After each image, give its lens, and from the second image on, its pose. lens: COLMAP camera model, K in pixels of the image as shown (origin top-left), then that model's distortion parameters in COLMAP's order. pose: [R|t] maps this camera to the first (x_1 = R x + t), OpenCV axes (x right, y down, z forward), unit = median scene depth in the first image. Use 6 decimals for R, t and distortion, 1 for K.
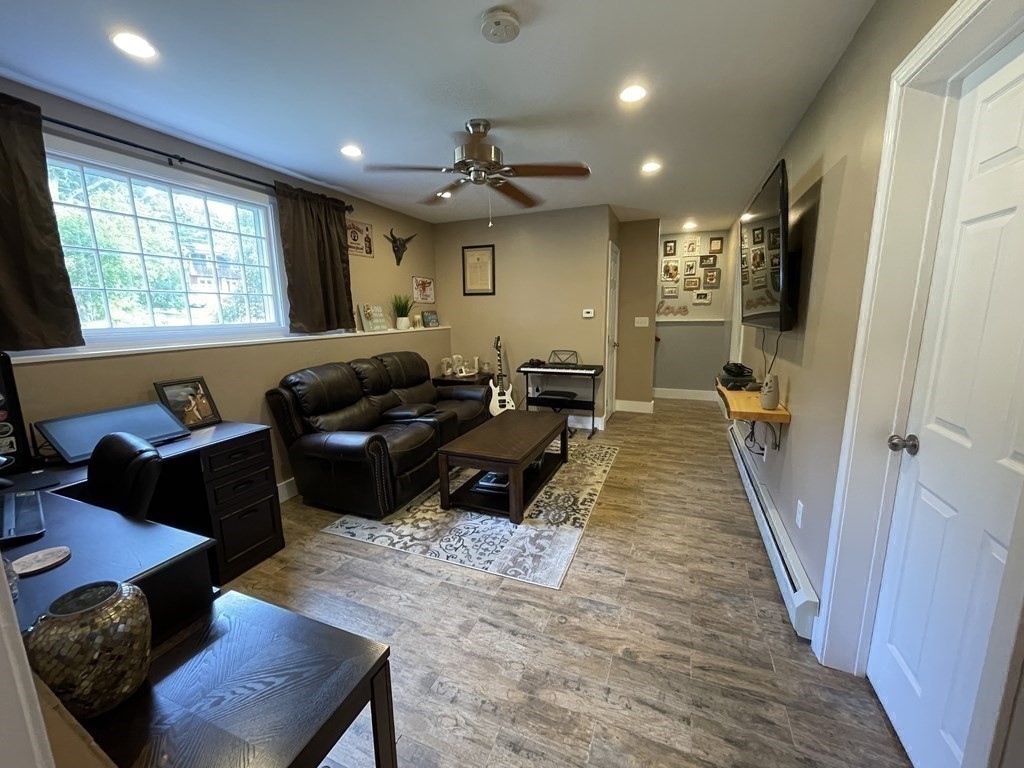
lens RADIAL K [[413.3, 0, 512.3], [0, 413.3, 385.4], [0, 0, 1]] dist [0.002081, 0.000117]
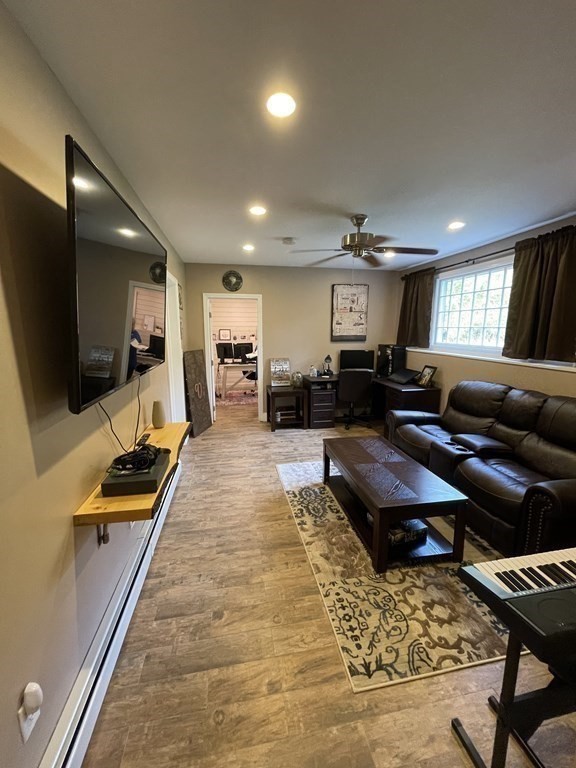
lens RADIAL K [[310.0, 0, 288.9], [0, 310.0, 384.1], [0, 0, 1]] dist [0.002081, 0.000117]
pose [[-0.842155, 0.113229, -0.527214, 0.693462], [-0.082731, 0.938999, 0.333820, -0.381093], [0.532852, 0.324745, -0.781415, 1.725370]]
